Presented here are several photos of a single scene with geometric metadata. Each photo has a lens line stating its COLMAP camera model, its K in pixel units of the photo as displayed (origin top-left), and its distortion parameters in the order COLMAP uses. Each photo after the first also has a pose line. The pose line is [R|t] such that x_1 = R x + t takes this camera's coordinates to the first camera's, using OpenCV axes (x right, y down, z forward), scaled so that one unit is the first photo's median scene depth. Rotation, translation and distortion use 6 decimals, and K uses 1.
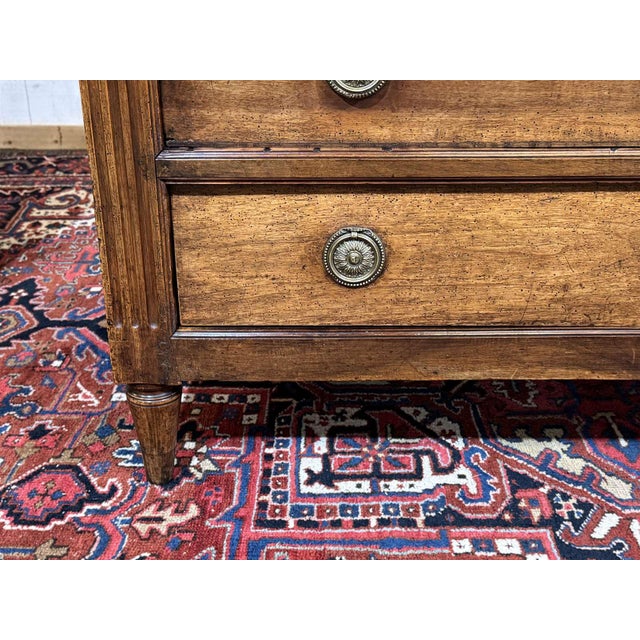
lens RADIAL K [[895.5, 0, 316.7], [0, 895.5, 322.2], [0, 0, 1]] dist [0.130636, -0.128723]
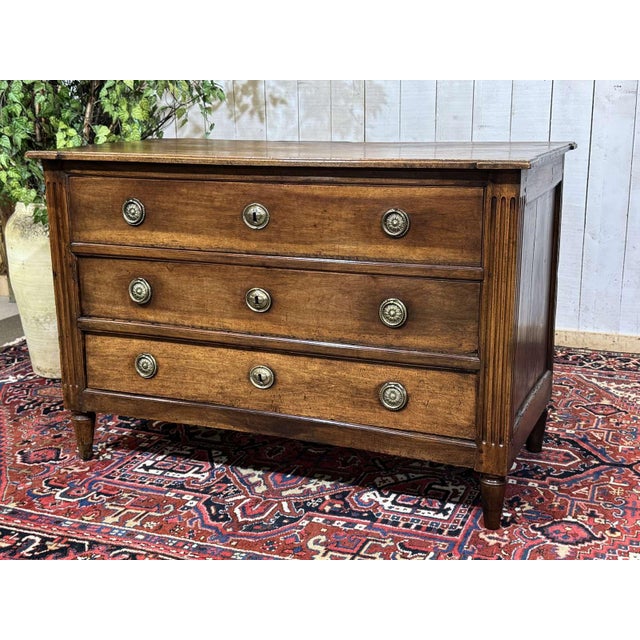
lens RADIAL K [[895.5, 0, 316.7], [0, 895.5, 322.2], [0, 0, 1]] dist [0.130636, -0.128723]
pose [[0.925775, 0.085412, -0.368300, 1.243872], [-0.152527, 0.975730, -0.157119, 0.115126], [0.345941, 0.201633, 0.916335, -1.016072]]
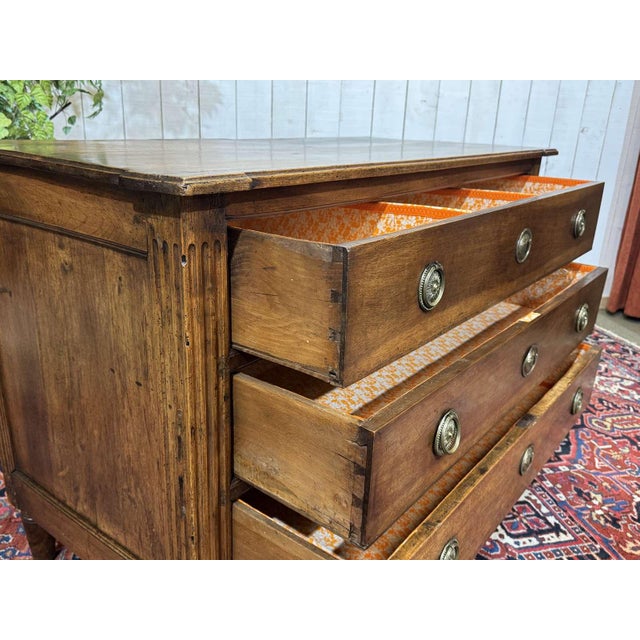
lens RADIAL K [[592.8, 0, 315.7], [0, 592.8, 322.8], [0, 0, 1]] dist [0.003350, -0.019064]
pose [[0.972496, -0.035932, 0.230133, -0.034386], [0.058089, 0.994225, -0.090237, -0.206699], [-0.225561, 0.101124, 0.968967, -0.161503]]
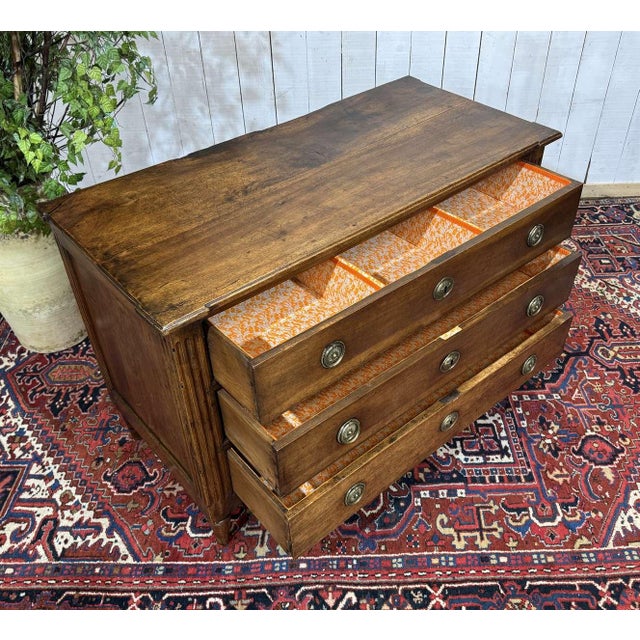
lens RADIAL K [[665.5, 0, 338.7], [0, 665.5, 320.4], [0, 0, 1]] dist [0.166790, -0.361600]
pose [[0.999524, -0.025451, 0.017441, 0.274367], [0.020264, 0.967780, 0.250979, -0.717373], [-0.023267, -0.250507, 0.967835, -0.757774]]
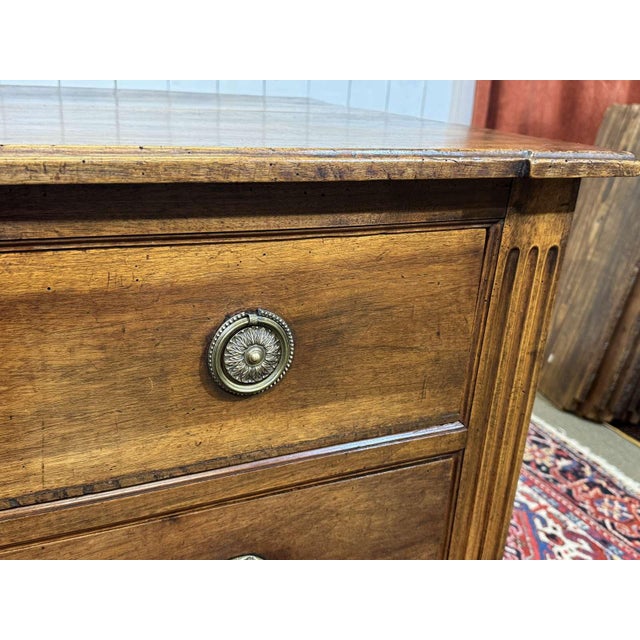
lens RADIAL K [[675.0, 0, 312.1], [0, 675.0, 320.1], [0, 0, 1]] dist [0.136167, -0.291525]
pose [[0.897155, -0.097566, 0.430806, 0.536781], [0.129136, 0.990624, -0.044577, -0.402042], [-0.422417, 0.095625, 0.901343, 0.295098]]
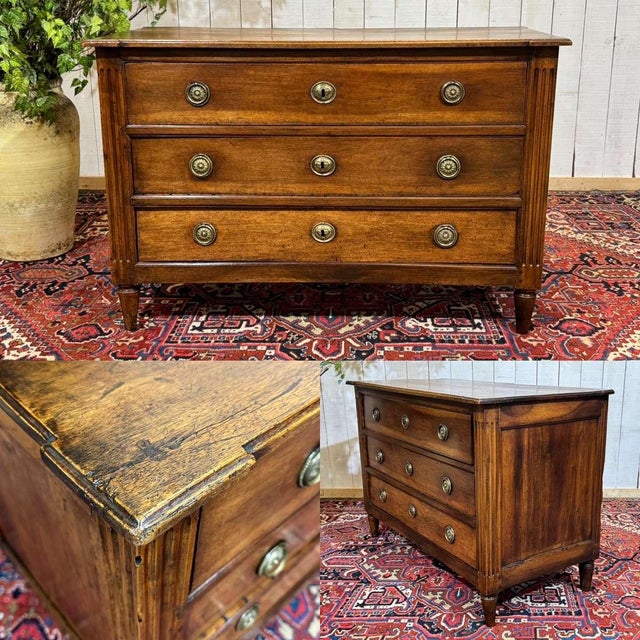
lens RADIAL K [[757.8, 0, 331.8], [0, 757.8, 168.4], [0, 0, 1]] dist [0.182256, -0.407844]
pose [[0.999770, 0.004625, -0.020921, 0.424924], [-0.008851, 0.978362, -0.206710, 0.184173], [0.019513, 0.206848, 0.978178, -1.141876]]
